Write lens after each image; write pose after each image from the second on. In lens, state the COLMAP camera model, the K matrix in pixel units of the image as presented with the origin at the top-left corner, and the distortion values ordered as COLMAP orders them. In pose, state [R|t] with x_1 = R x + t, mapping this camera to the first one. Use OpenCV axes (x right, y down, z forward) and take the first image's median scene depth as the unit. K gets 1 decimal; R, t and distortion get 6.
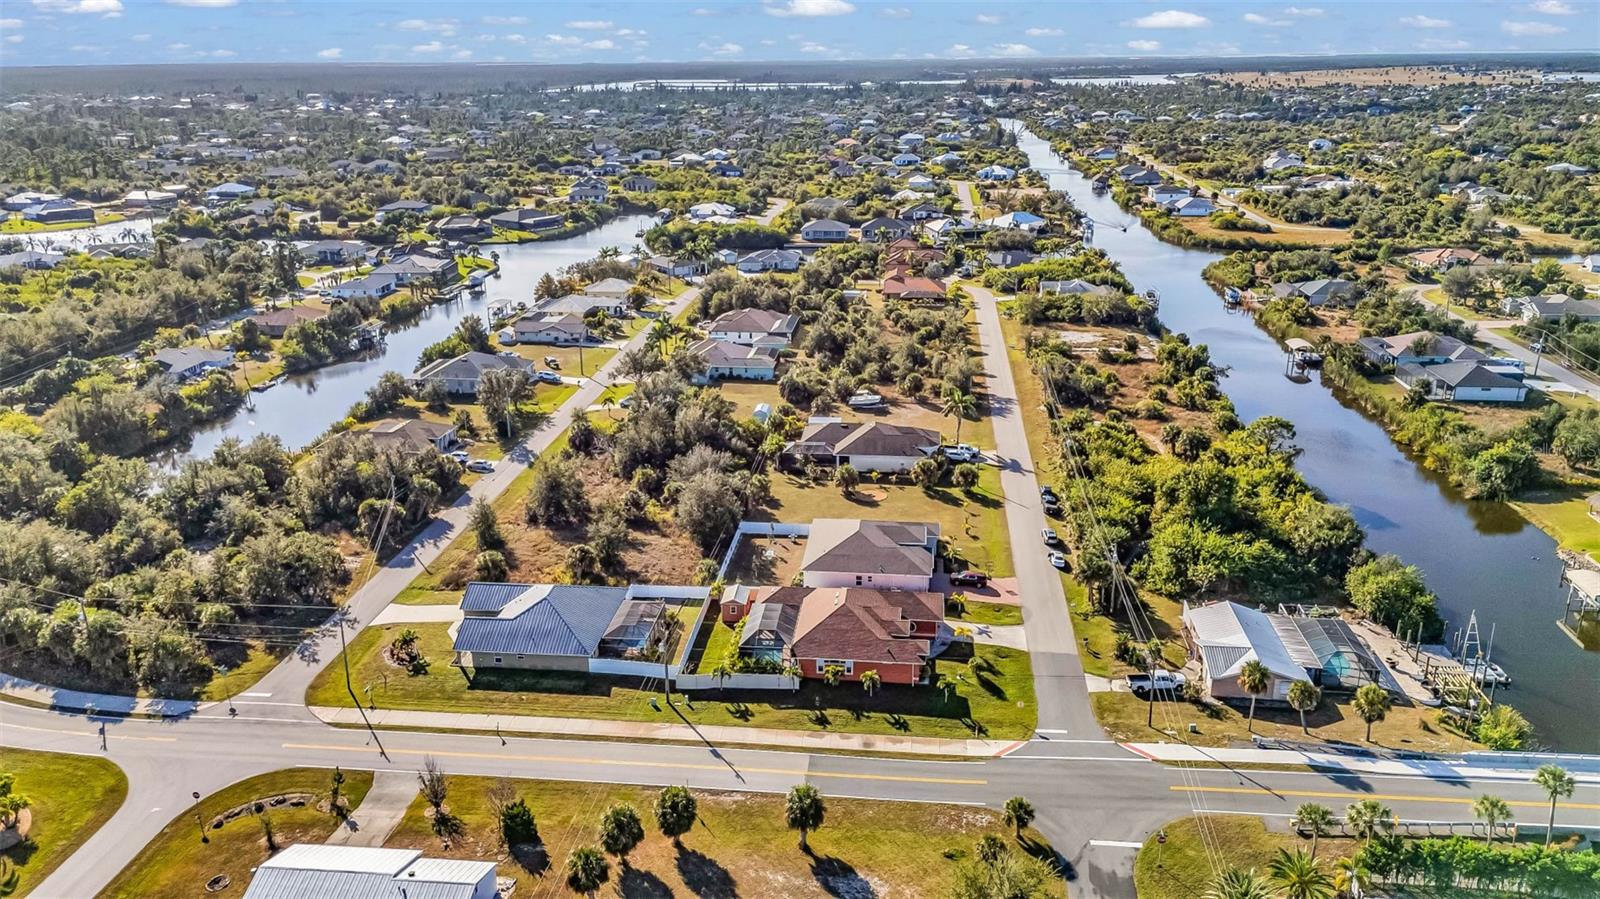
lens RADIAL K [[1170.6, 0, 787.5], [0, 1170.6, 442.3], [0, 0, 1]] dist [0.061731, -0.027147]
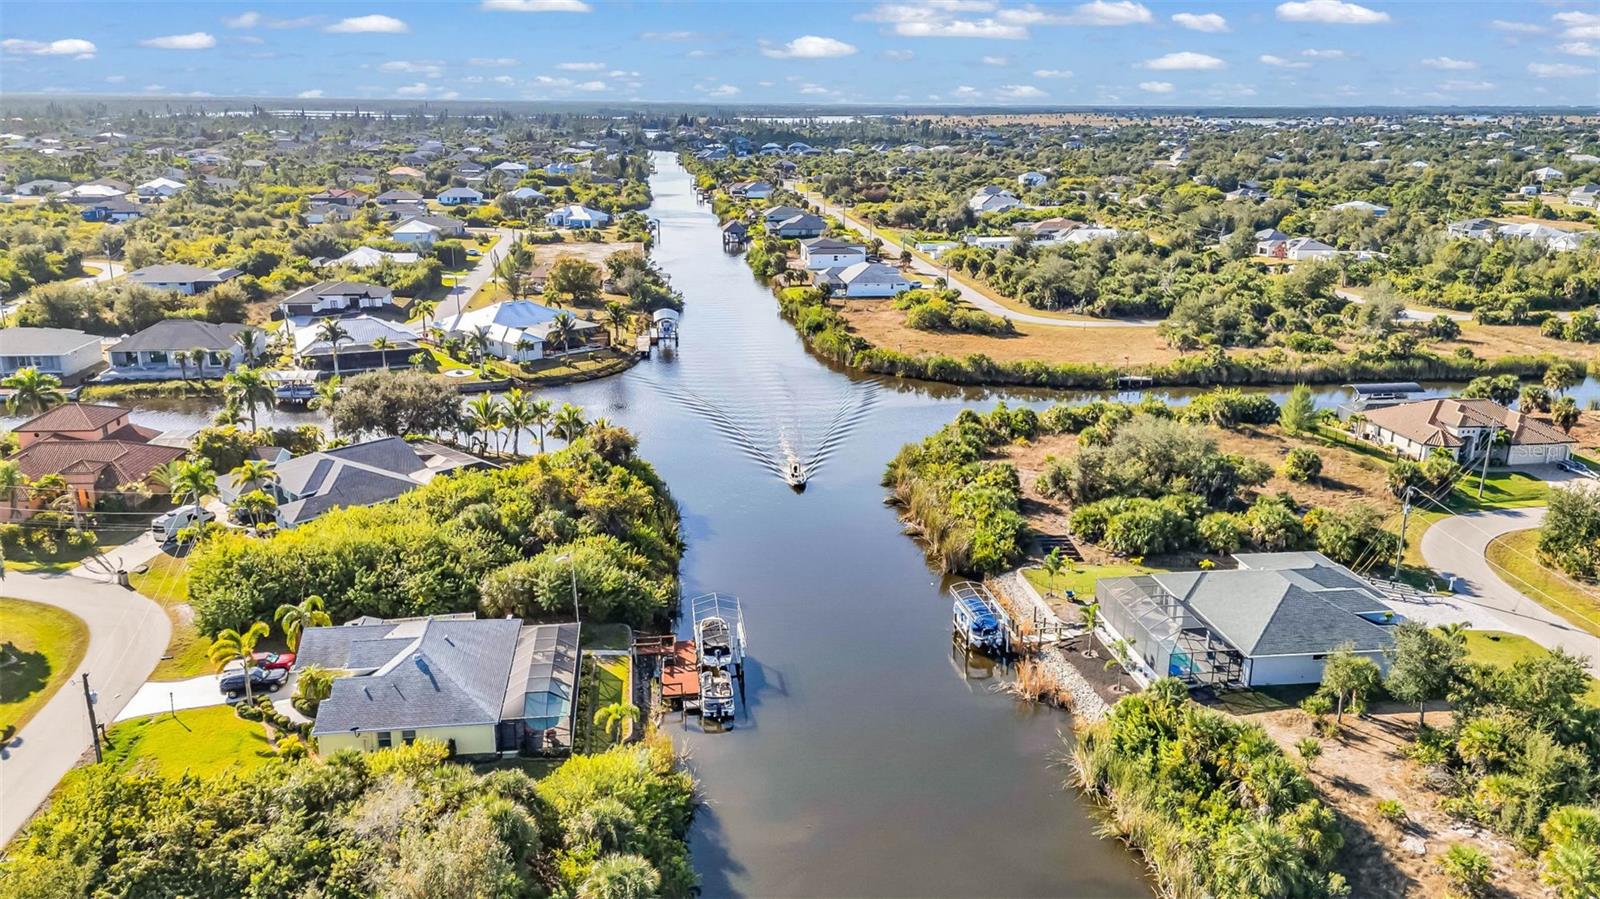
lens RADIAL K [[1170.6, 0, 796.3], [0, 1170.6, 455.0], [0, 0, 1]] dist [0.061731, -0.027147]
pose [[0.969829, -0.058368, 0.236694, 0.154389], [0.064537, 0.997746, -0.018392, -0.096426], [-0.235087, 0.033113, 0.971410, 0.421451]]
